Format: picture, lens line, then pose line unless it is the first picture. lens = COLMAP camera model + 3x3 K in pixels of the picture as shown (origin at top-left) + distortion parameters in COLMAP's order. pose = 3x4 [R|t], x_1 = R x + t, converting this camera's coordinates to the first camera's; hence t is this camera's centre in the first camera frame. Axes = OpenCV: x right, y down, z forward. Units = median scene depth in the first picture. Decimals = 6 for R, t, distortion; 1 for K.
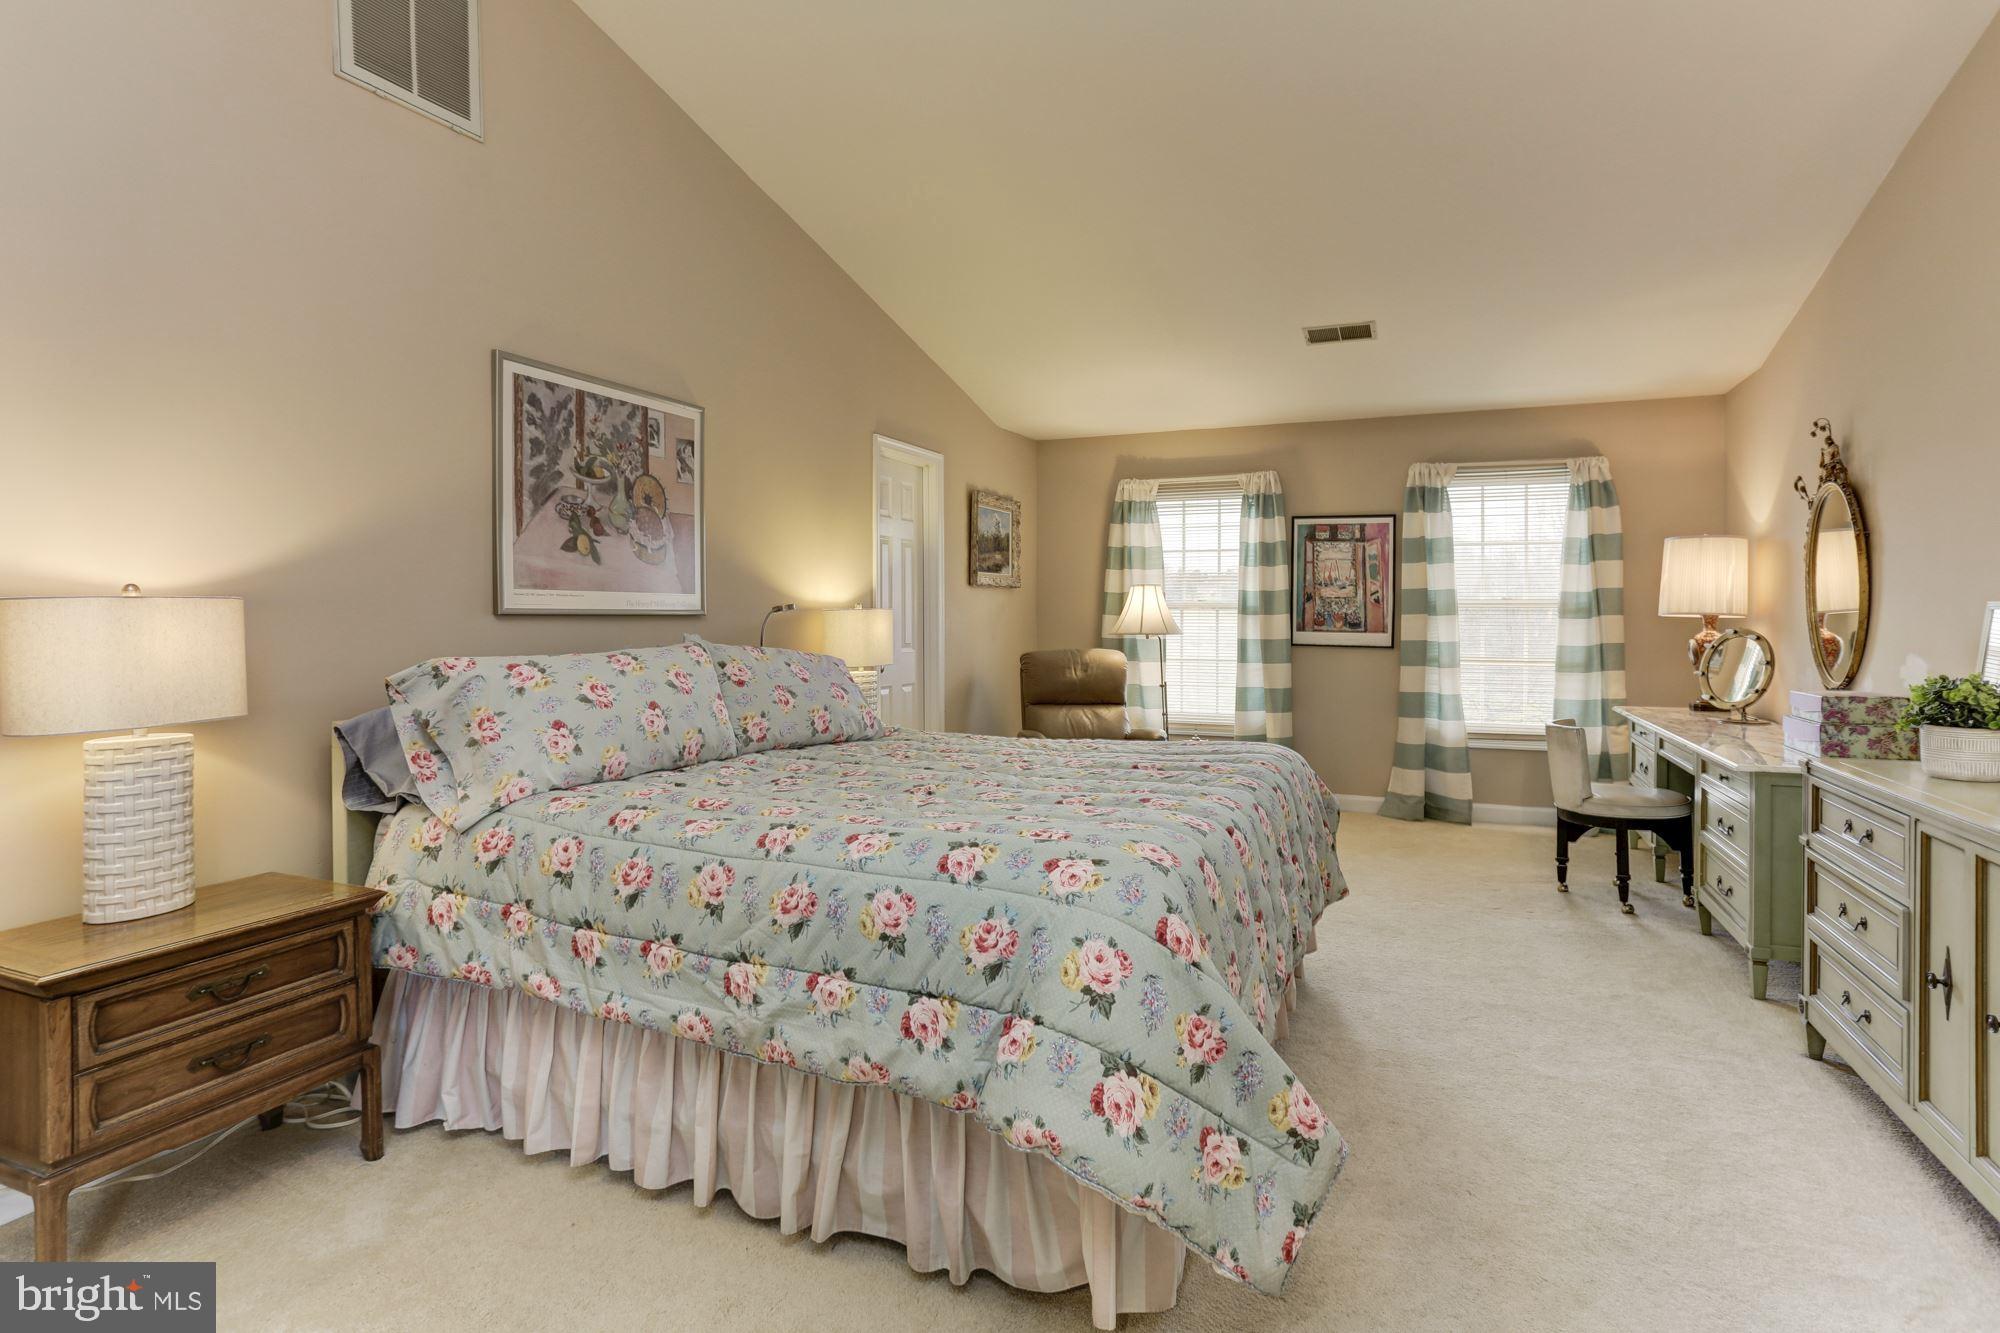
lens RADIAL K [[995.2, 0, 997.2], [0, 995.2, 632.4], [0, 0, 1]] dist [-0.034800, 0.030116]
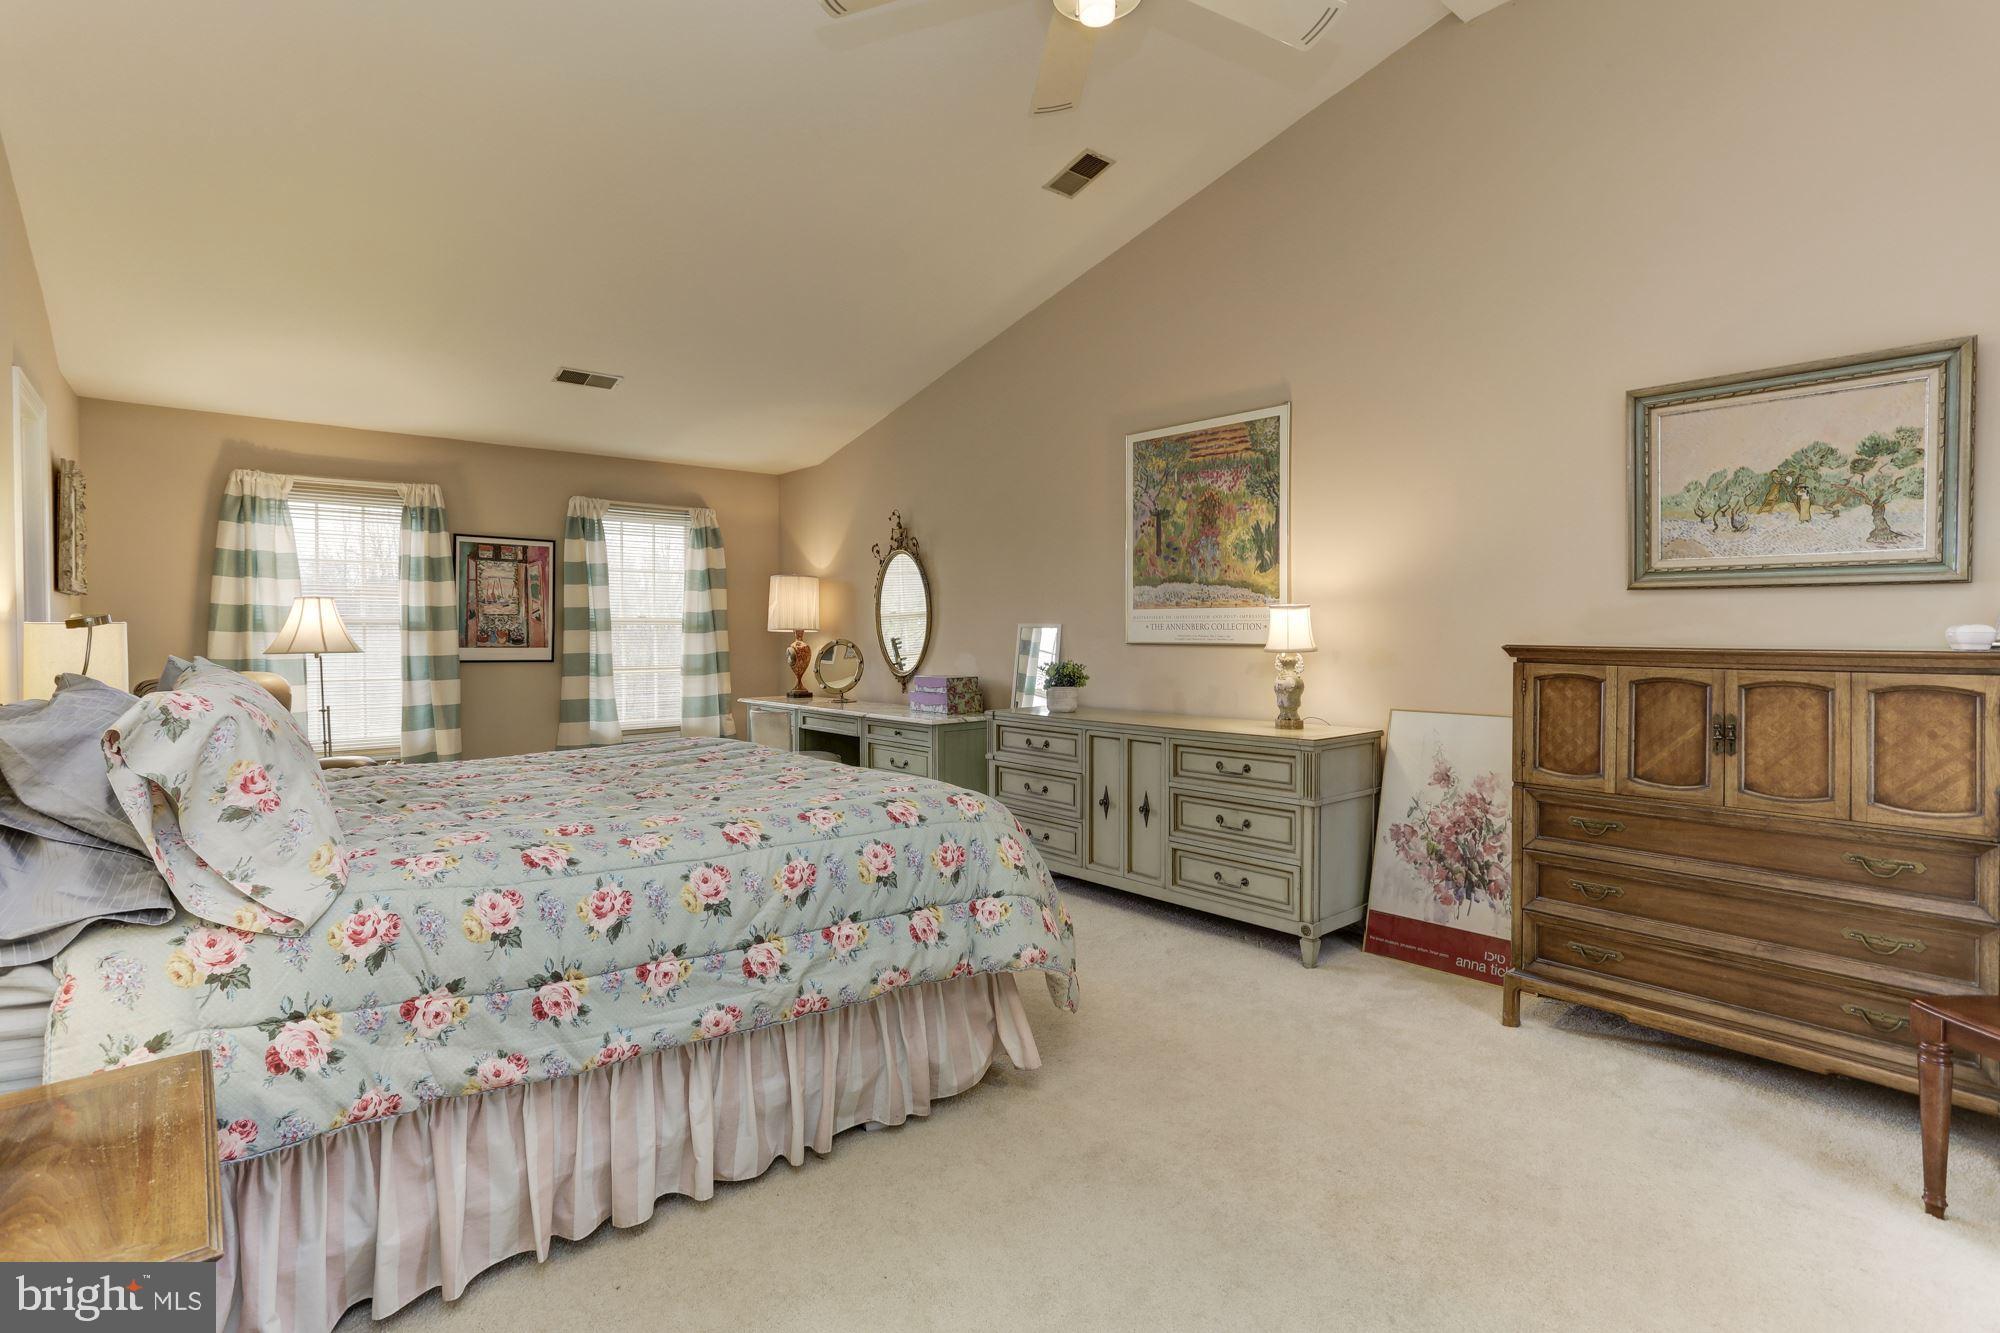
lens RADIAL K [[998.5, 0, 957.0], [0, 998.5, 659.6], [0, 0, 1]] dist [-0.070175, 0.069582]
pose [[0.455122, -0.026428, 0.890037, -0.412435], [0.018063, 0.999628, 0.020445, -0.000194], [-0.890246, 0.006772, 0.455430, 0.110432]]
